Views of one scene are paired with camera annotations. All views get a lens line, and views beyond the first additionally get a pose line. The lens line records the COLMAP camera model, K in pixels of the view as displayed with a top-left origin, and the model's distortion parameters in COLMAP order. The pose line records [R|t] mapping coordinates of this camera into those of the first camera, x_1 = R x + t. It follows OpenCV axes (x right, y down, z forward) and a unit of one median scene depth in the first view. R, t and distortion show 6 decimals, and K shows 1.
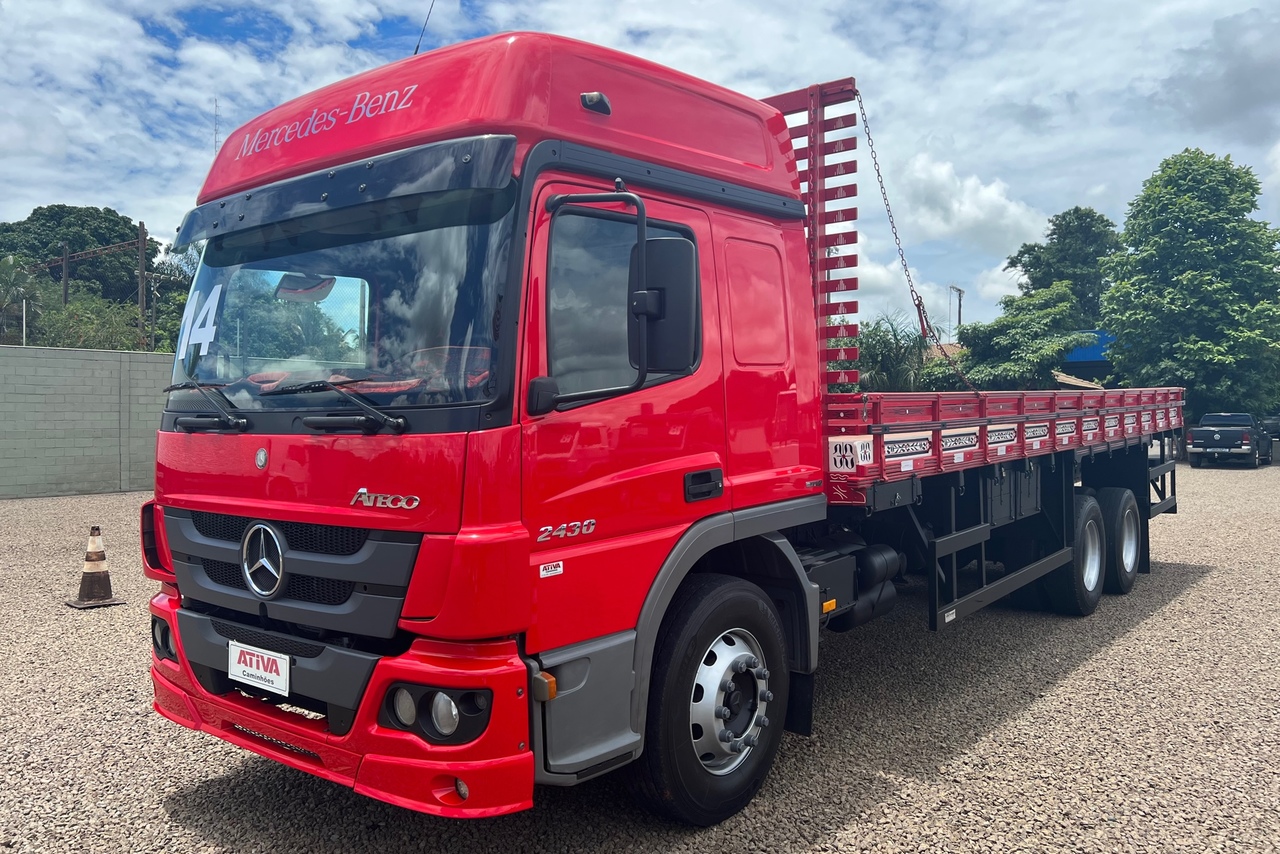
lens RADIAL K [[971.1, 0, 643.6], [0, 971.1, 426.7], [0, 0, 1]] dist [0.013514, -0.006047]
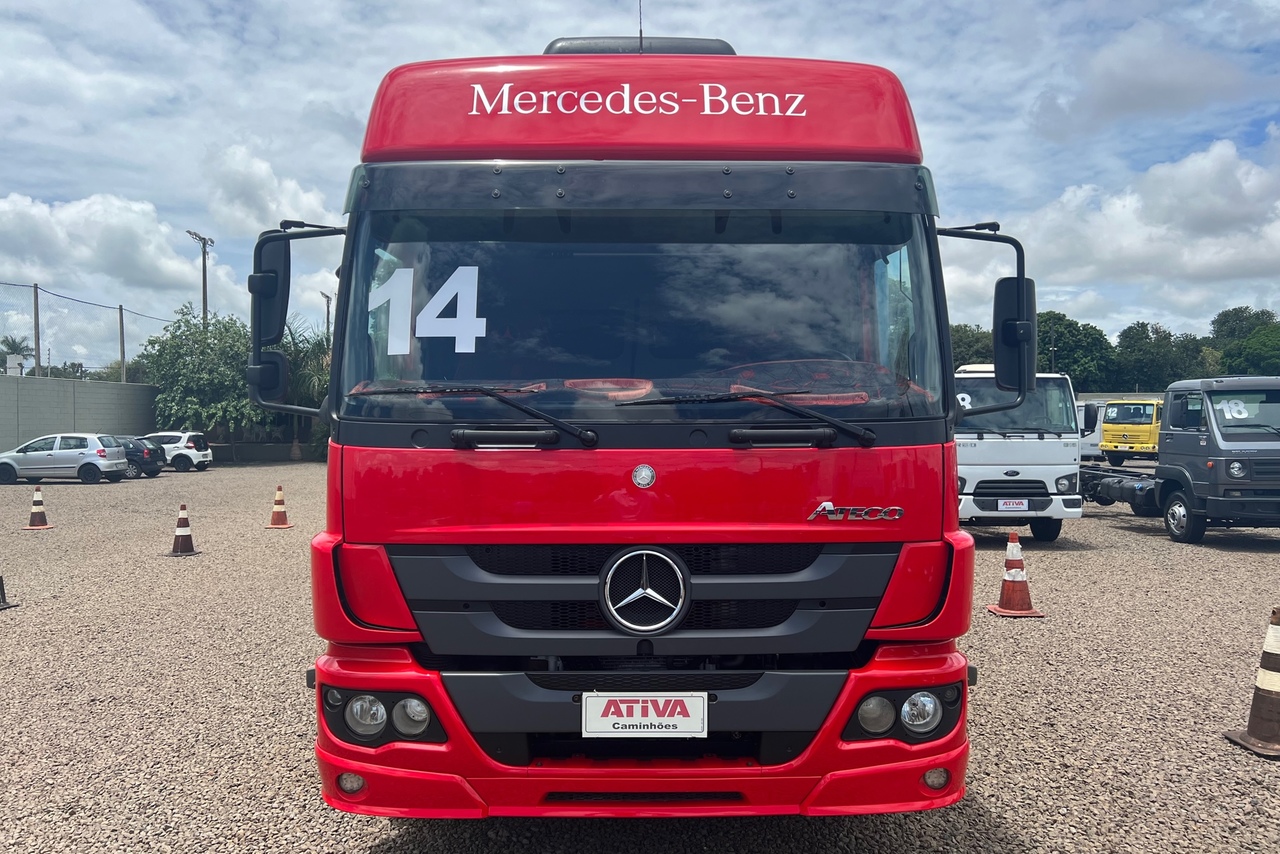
lens RADIAL K [[971.1, 0, 643.9], [0, 971.1, 426.5], [0, 0, 1]] dist [0.013514, -0.006047]
pose [[0.775914, 0.001330, 0.630837, -0.920672], [0.002128, 0.999987, -0.004726, -0.007843], [-0.630835, 0.005009, 0.775901, 0.310038]]
